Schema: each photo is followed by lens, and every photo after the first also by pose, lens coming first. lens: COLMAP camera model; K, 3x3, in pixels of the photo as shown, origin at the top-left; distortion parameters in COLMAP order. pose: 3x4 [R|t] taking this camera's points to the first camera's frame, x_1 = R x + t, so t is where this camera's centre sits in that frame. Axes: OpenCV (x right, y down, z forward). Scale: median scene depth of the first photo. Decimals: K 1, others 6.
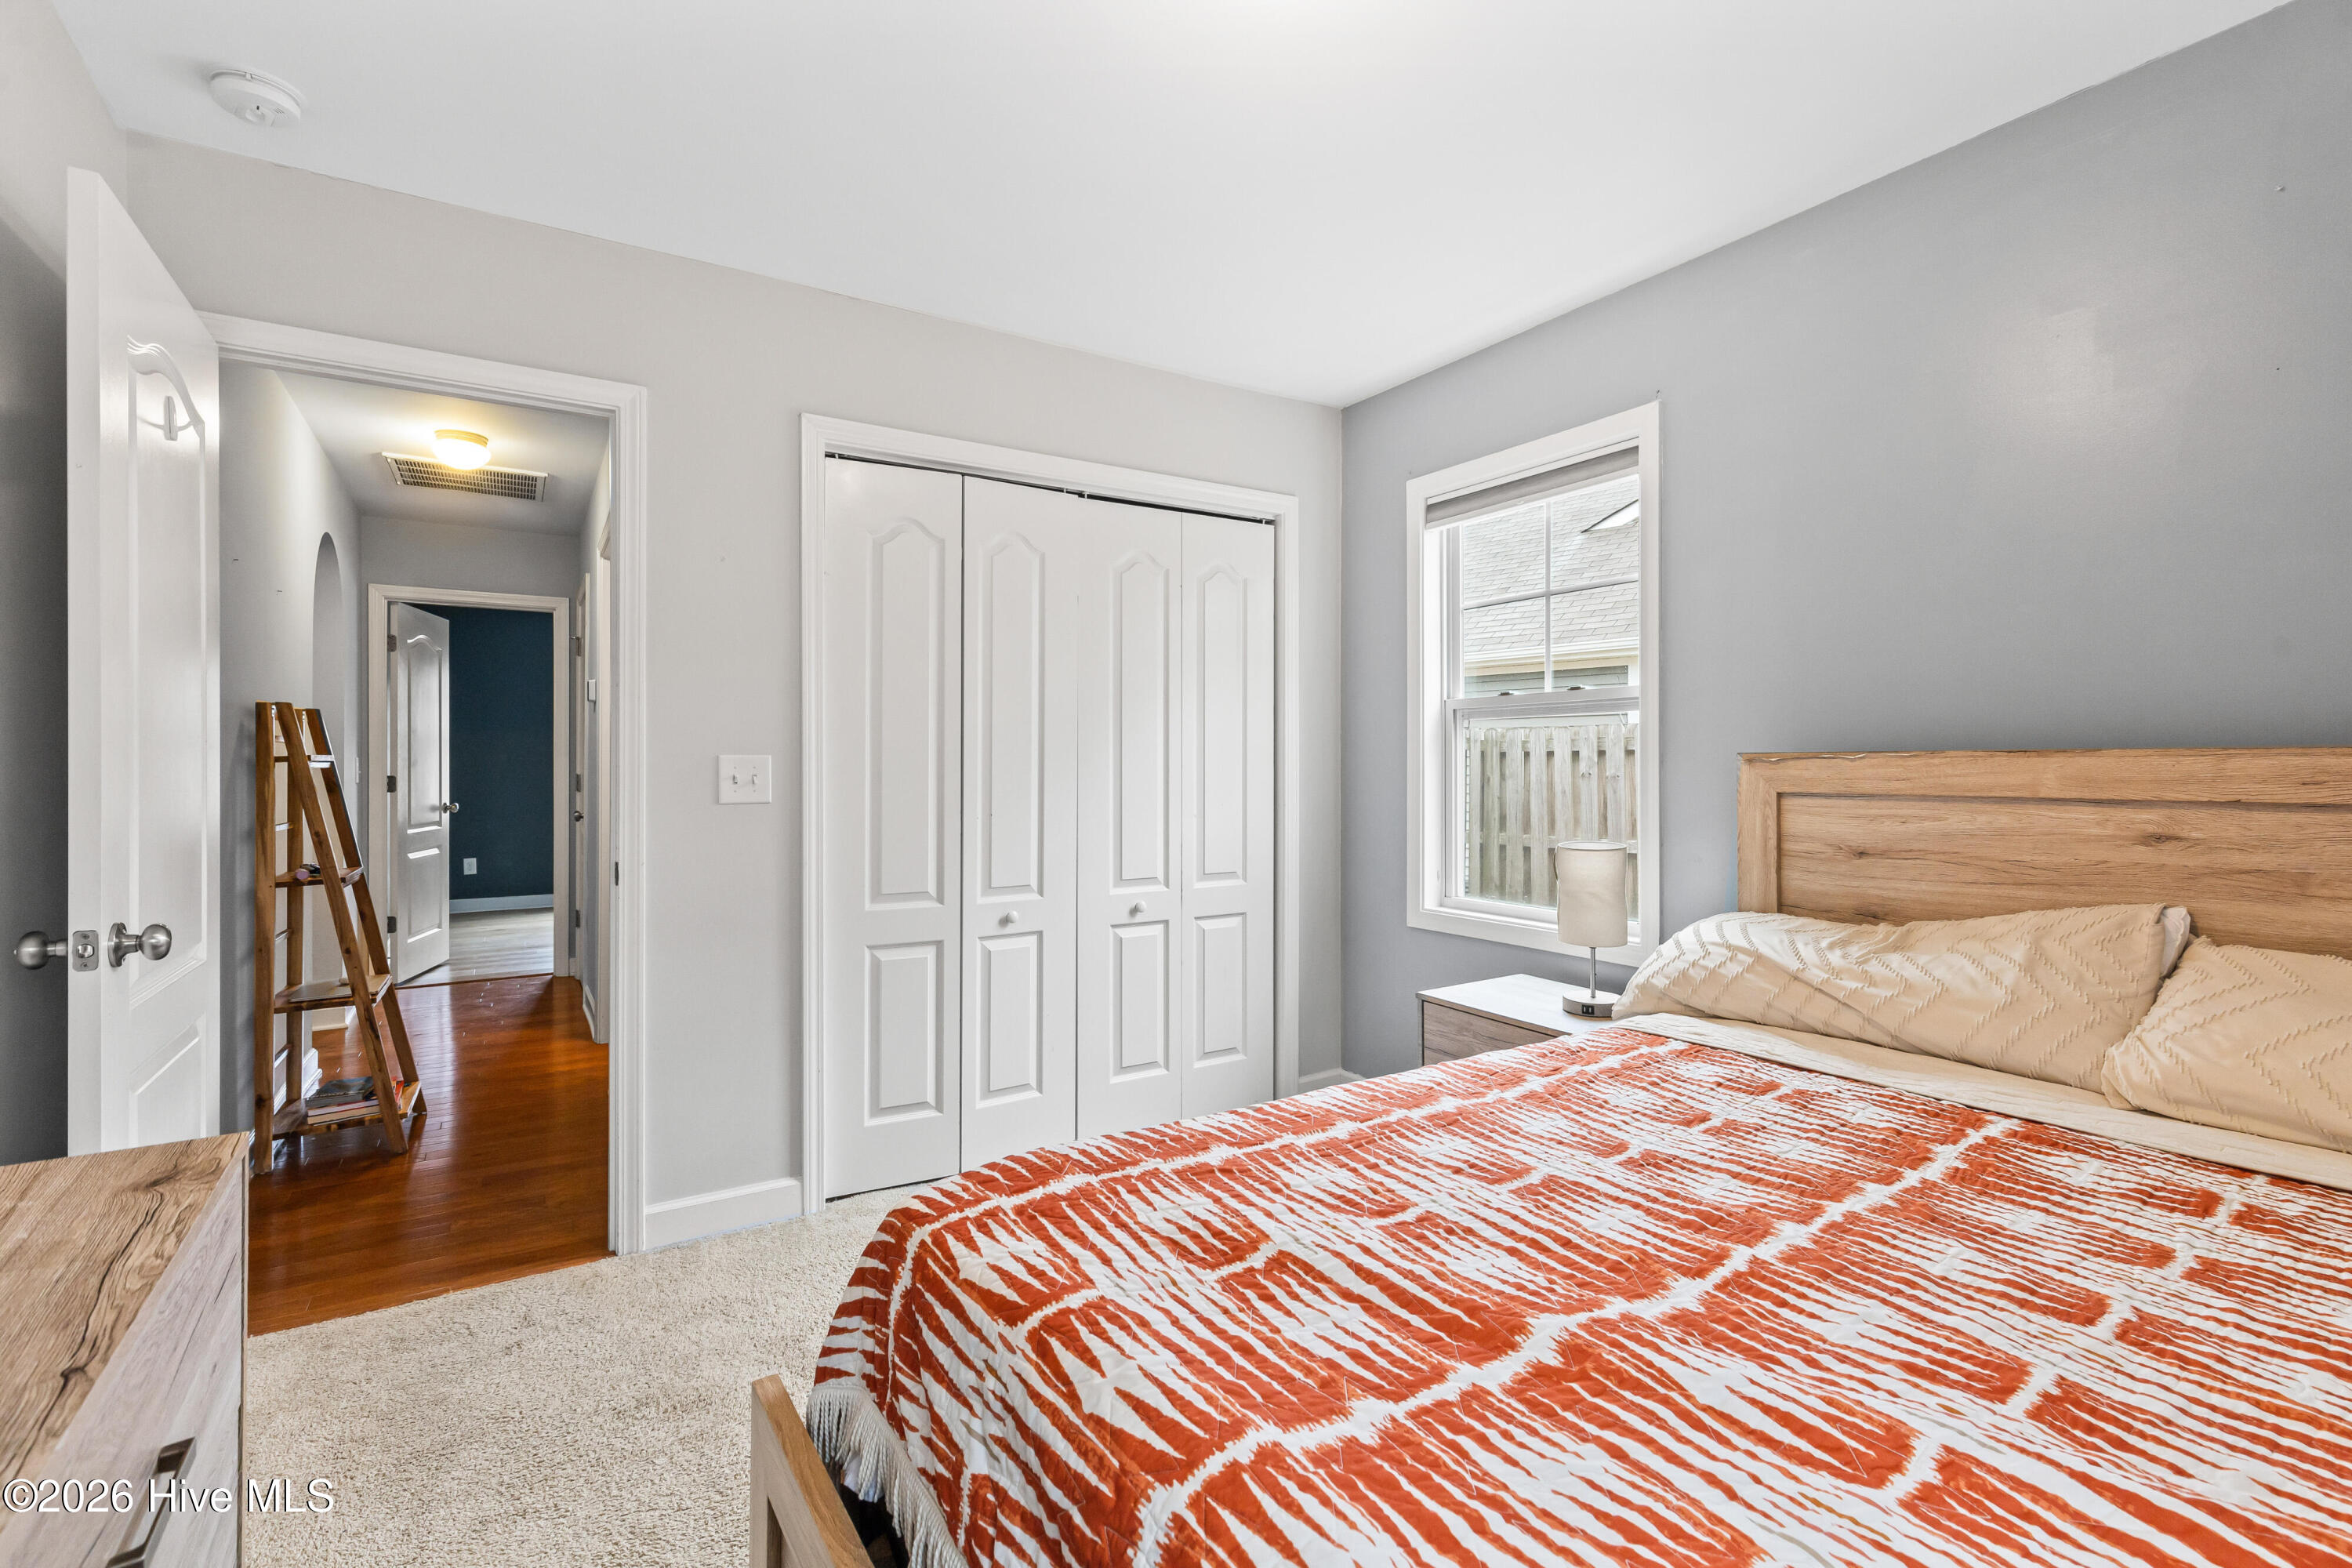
lens RADIAL K [[1090.6, 0, 1213.9], [0, 1090.6, 757.3], [0, 0, 1]] dist [0.001458, 0.000168]
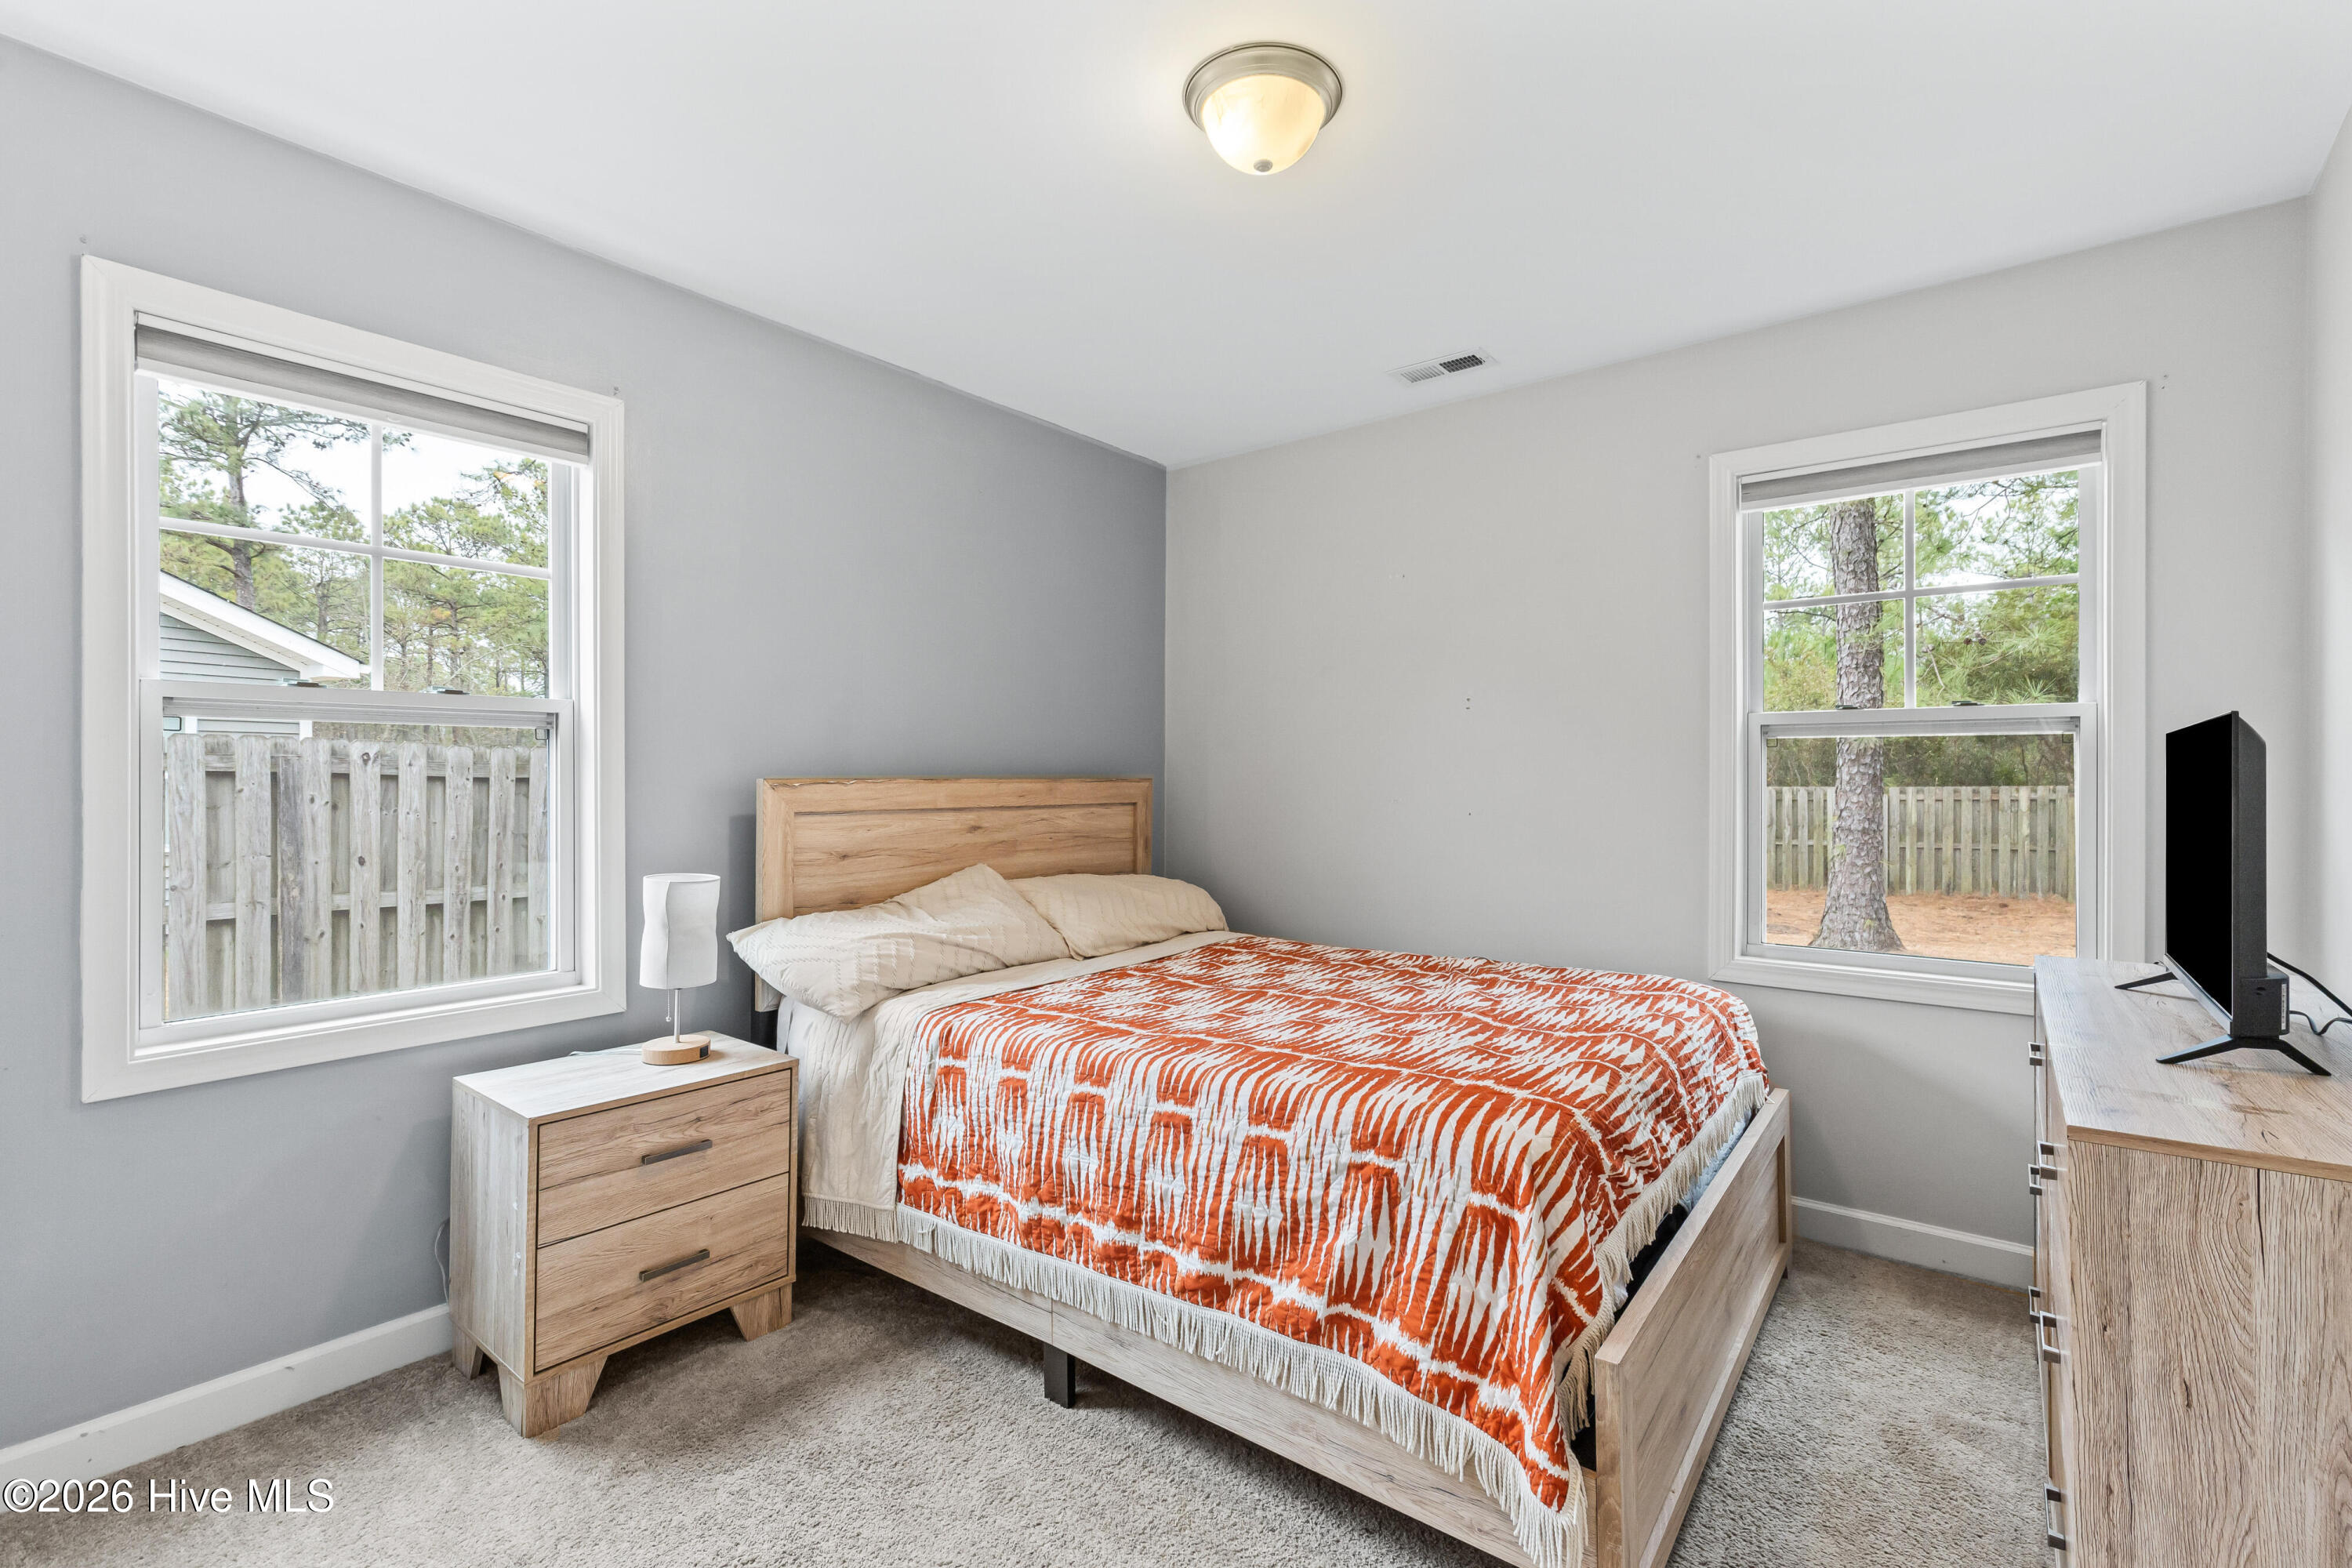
lens RADIAL K [[1090.6, 0, 1177.3], [0, 1090.6, 780.4], [0, 0, 1]] dist [0.001458, 0.000168]
pose [[-0.337345, 0.002938, 0.941376, -0.844805], [-0.002272, 0.999990, -0.003935, 0.001444], [-0.941378, -0.003466, -0.337335, 1.160970]]
